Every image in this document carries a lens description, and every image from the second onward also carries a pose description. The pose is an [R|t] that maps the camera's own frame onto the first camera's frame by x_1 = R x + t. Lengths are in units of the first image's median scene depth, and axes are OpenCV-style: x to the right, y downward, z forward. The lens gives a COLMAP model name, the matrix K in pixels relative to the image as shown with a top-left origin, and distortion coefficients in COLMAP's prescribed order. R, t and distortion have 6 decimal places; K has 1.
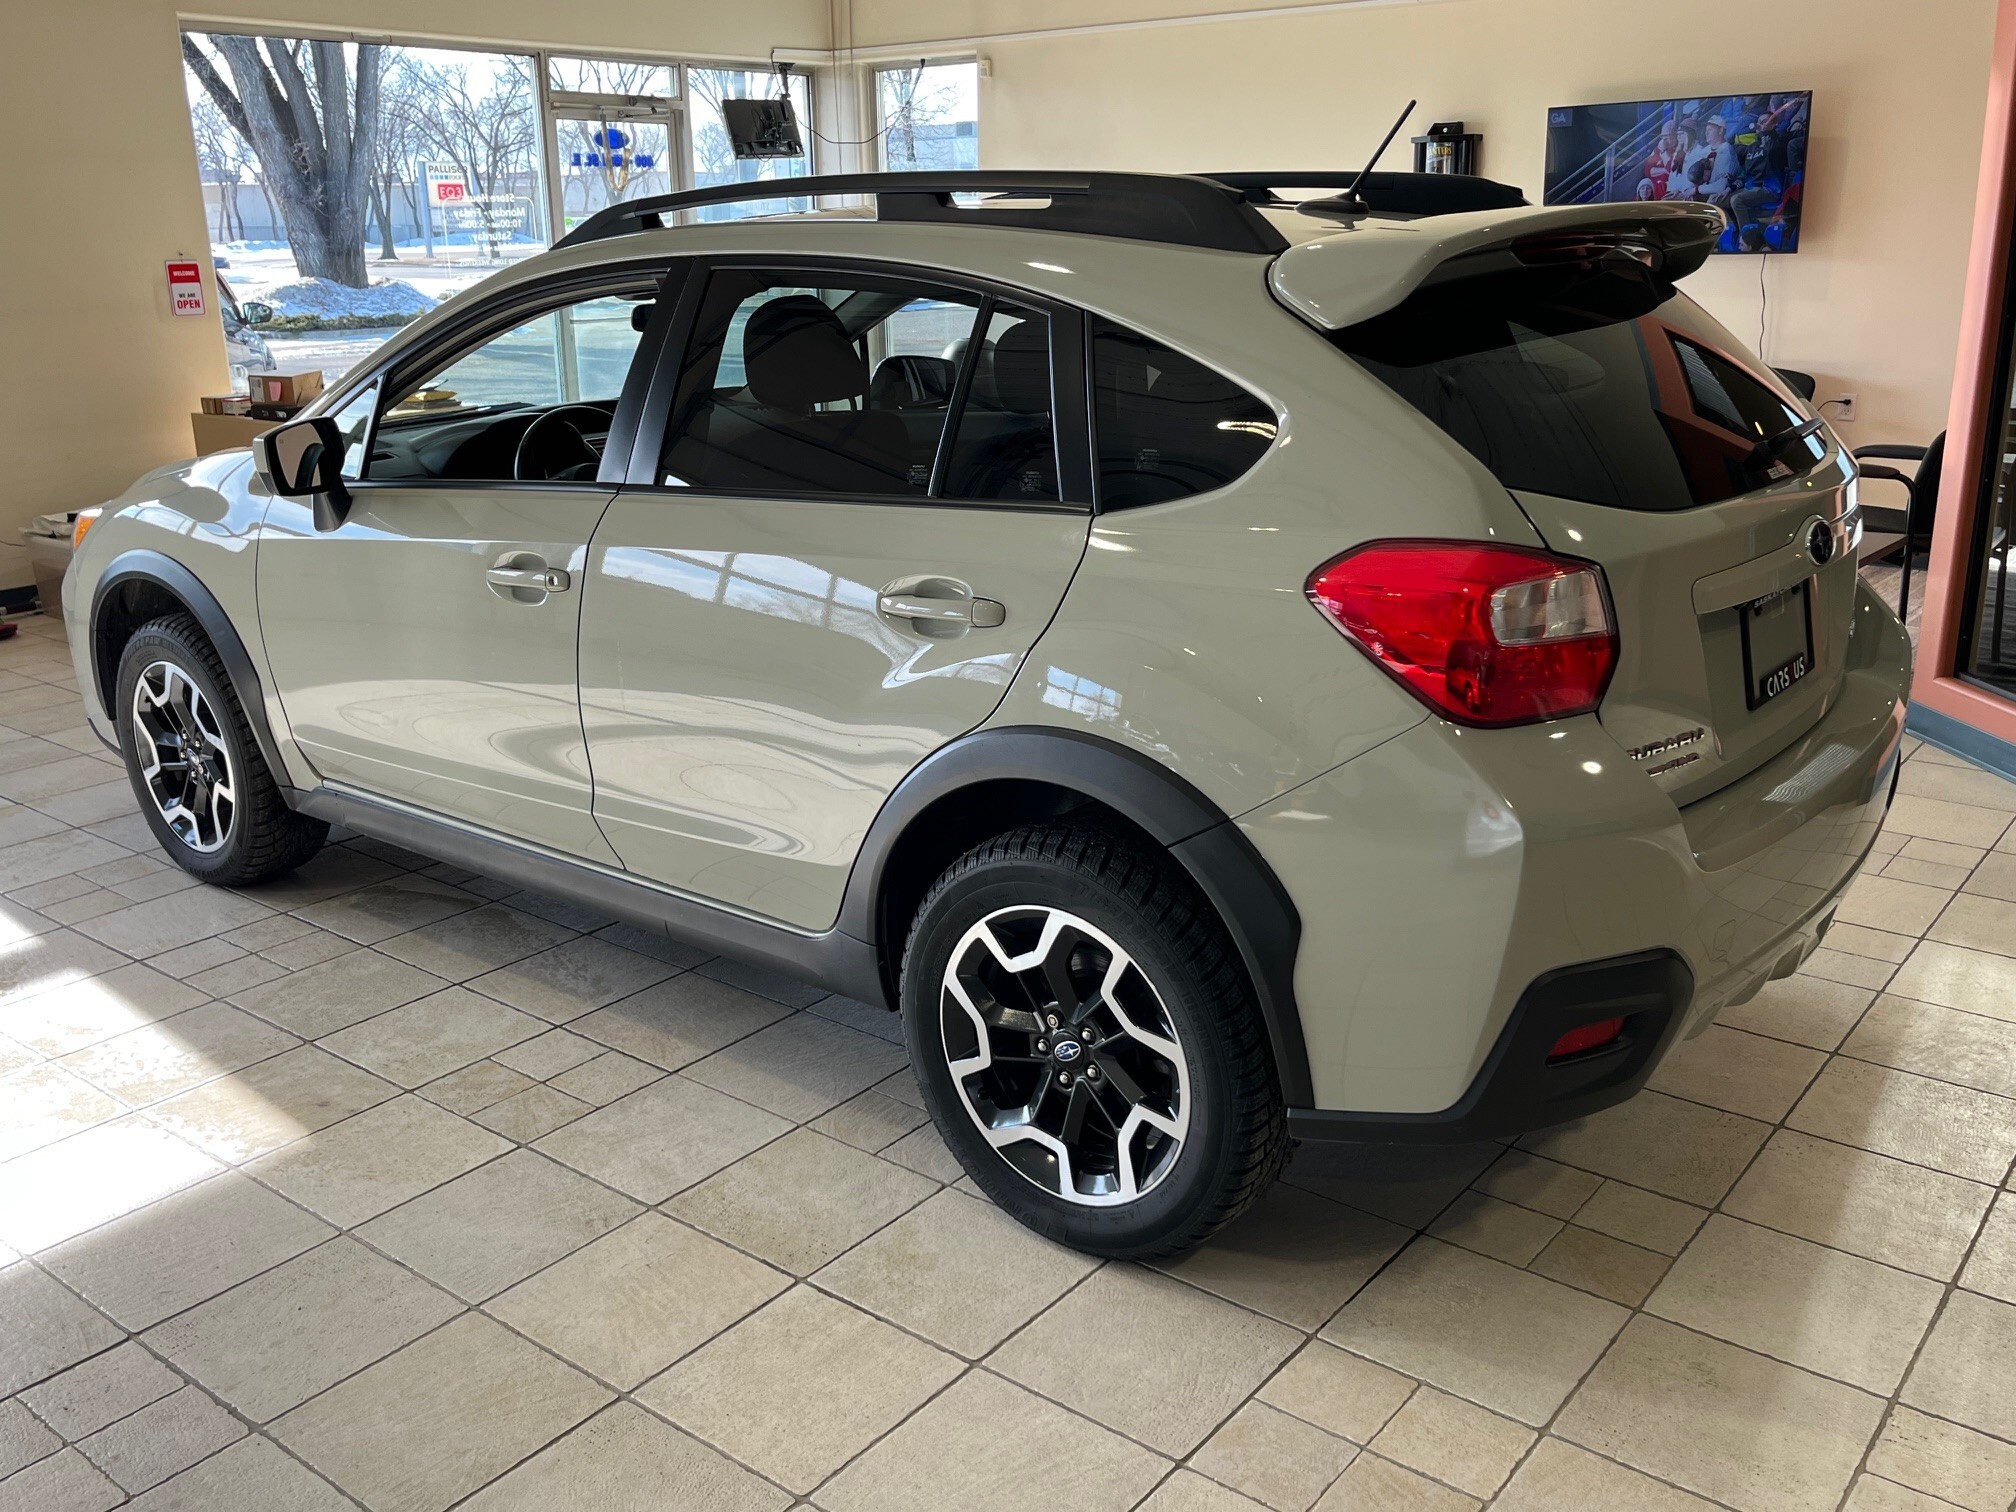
lens RADIAL K [[1722.0, 0, 1008.0], [0, 1722.0, 756.0], [0, 0, 1]] dist [0.032624, -0.006714]
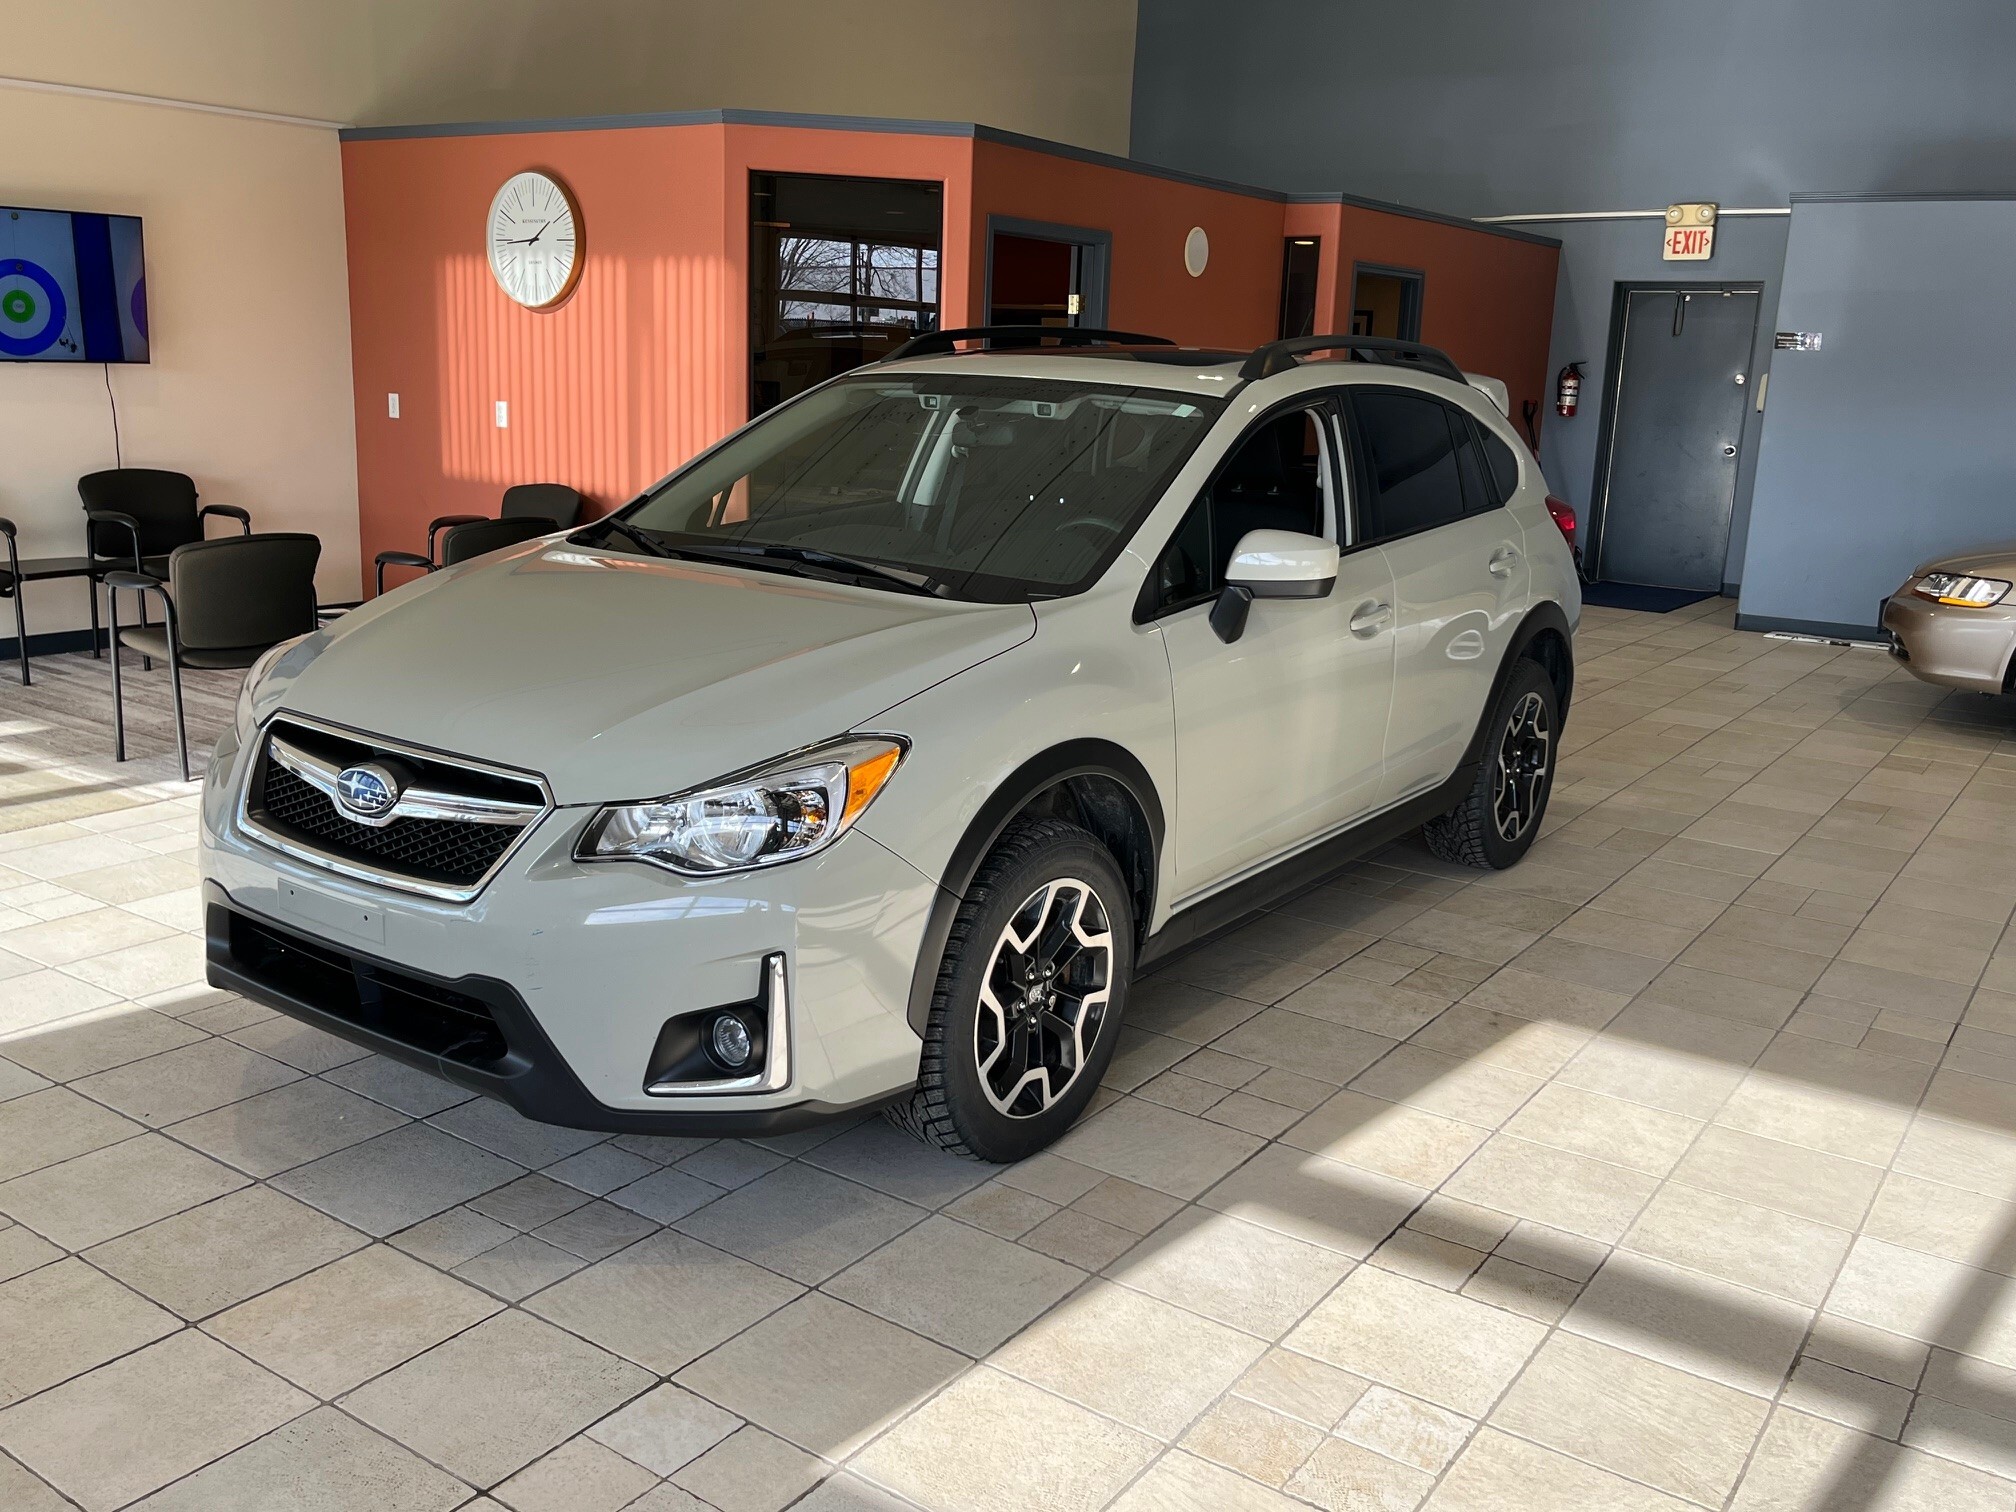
lens RADIAL K [[1722.0, 0, 1008.0], [0, 1722.0, 756.0], [0, 0, 1]] dist [0.032624, -0.006714]
pose [[-0.076580, -0.164259, 0.983440, -1.265819], [0.273476, 0.945050, 0.179142, -0.249968], [-0.958825, 0.282666, -0.027451, 1.048142]]
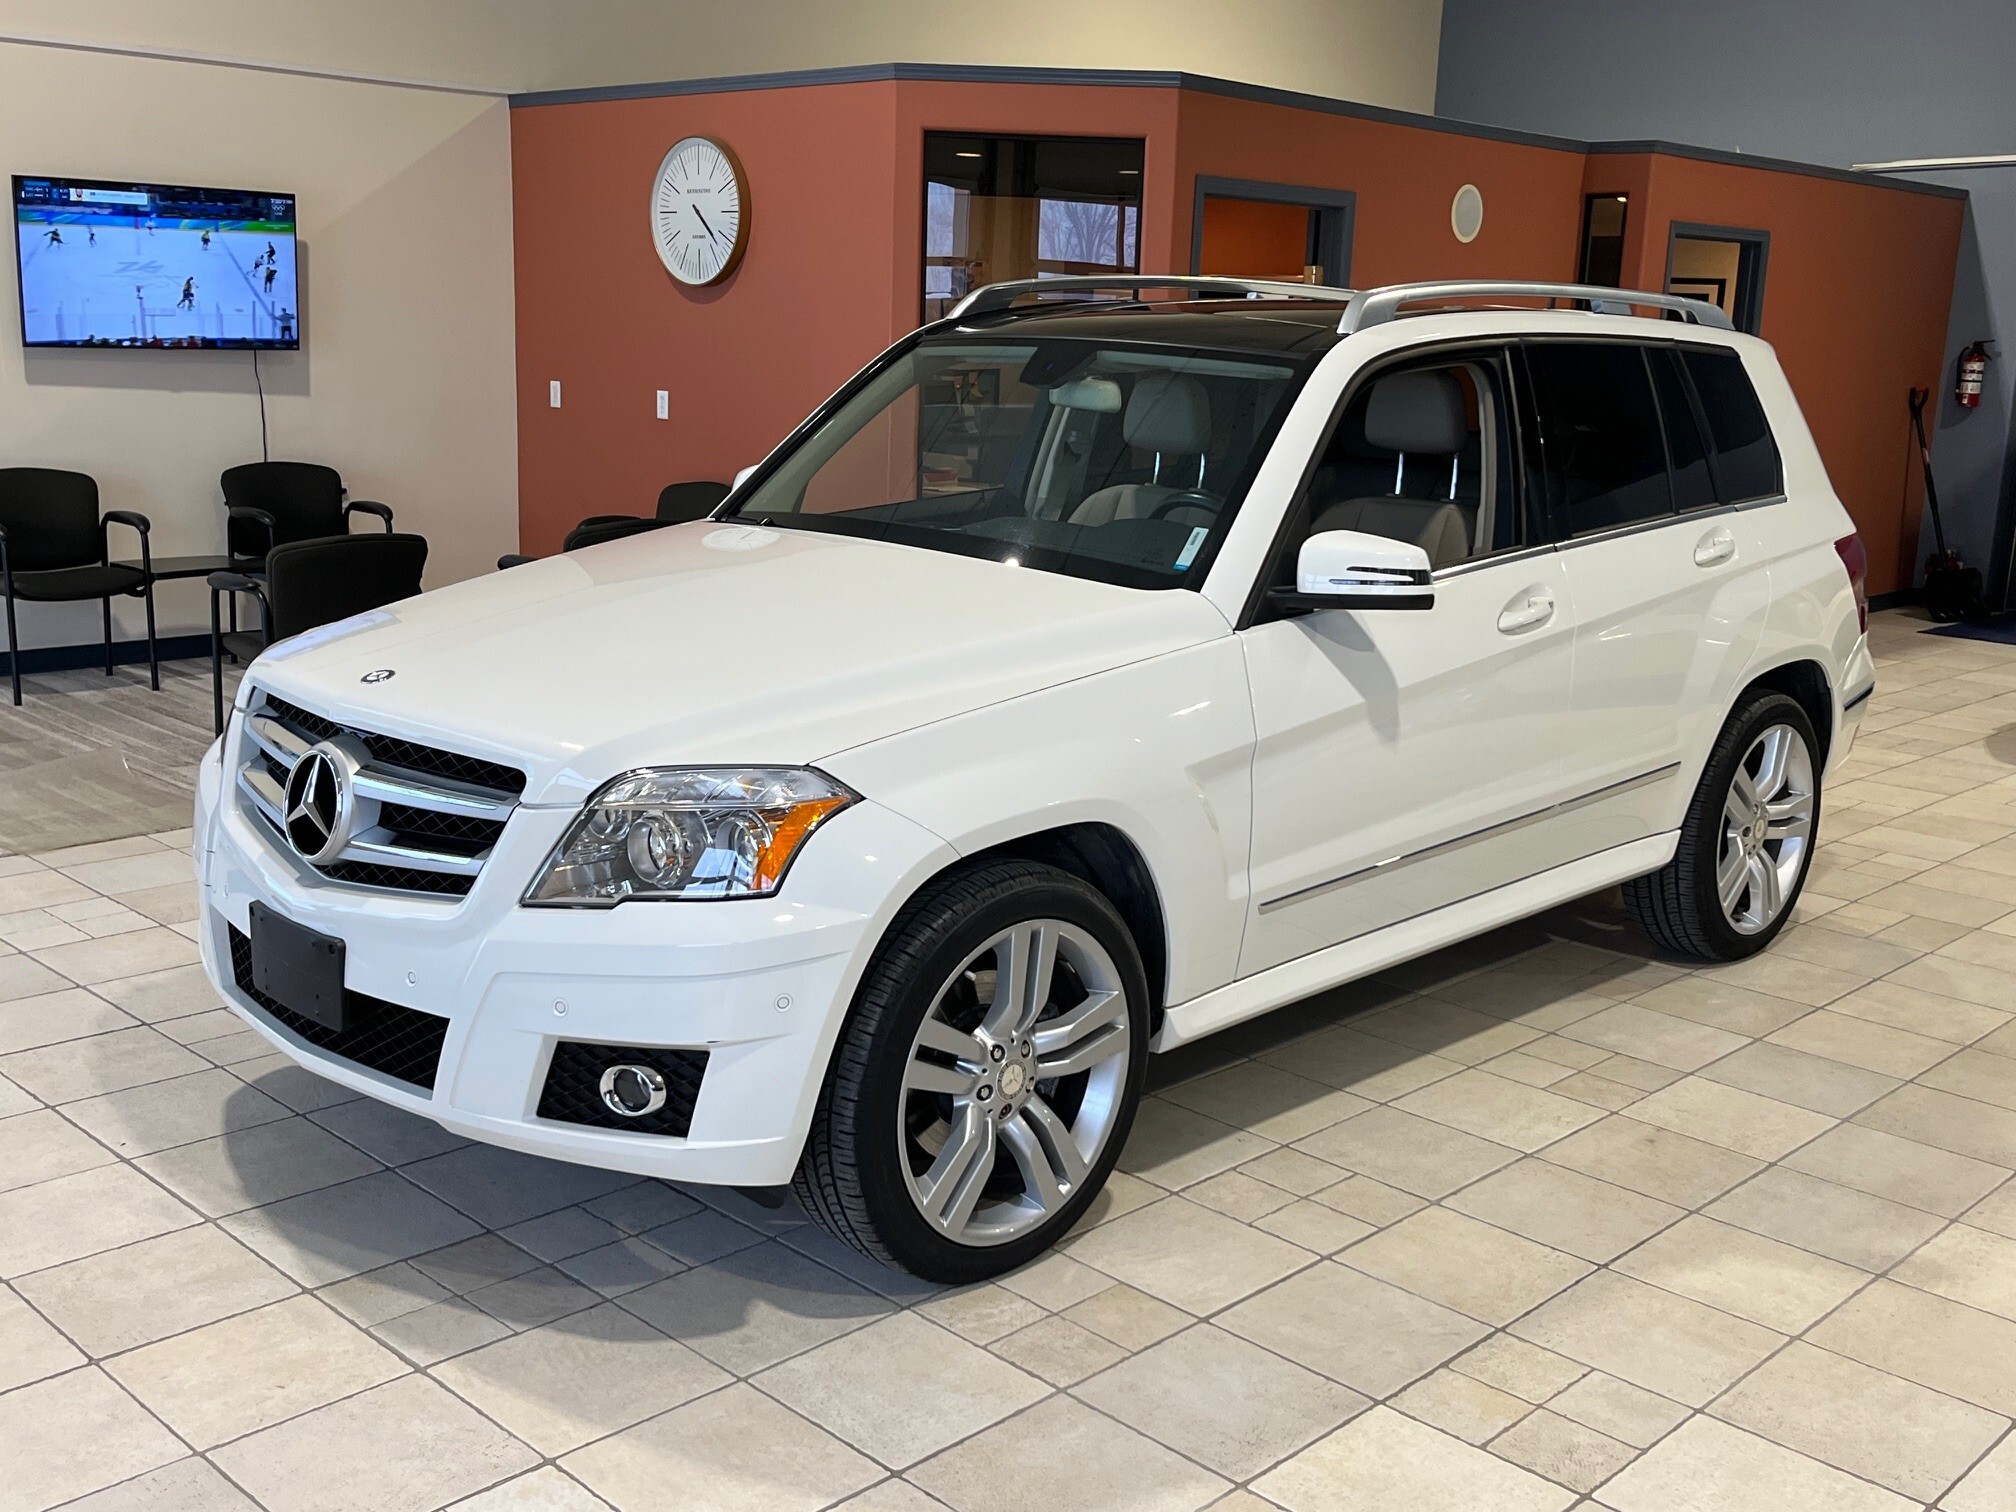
lens RADIAL K [[2025.2, 0, 1008.0], [0, 2025.2, 756.0], [0, 0, 1]] dist [0.024446, 0.012529]
pose [[0.090142, -0.142374, 0.985700, -1.295576], [0.265958, 0.957227, 0.113939, -0.217802], [-0.959761, 0.251884, 0.124151, 0.921783]]
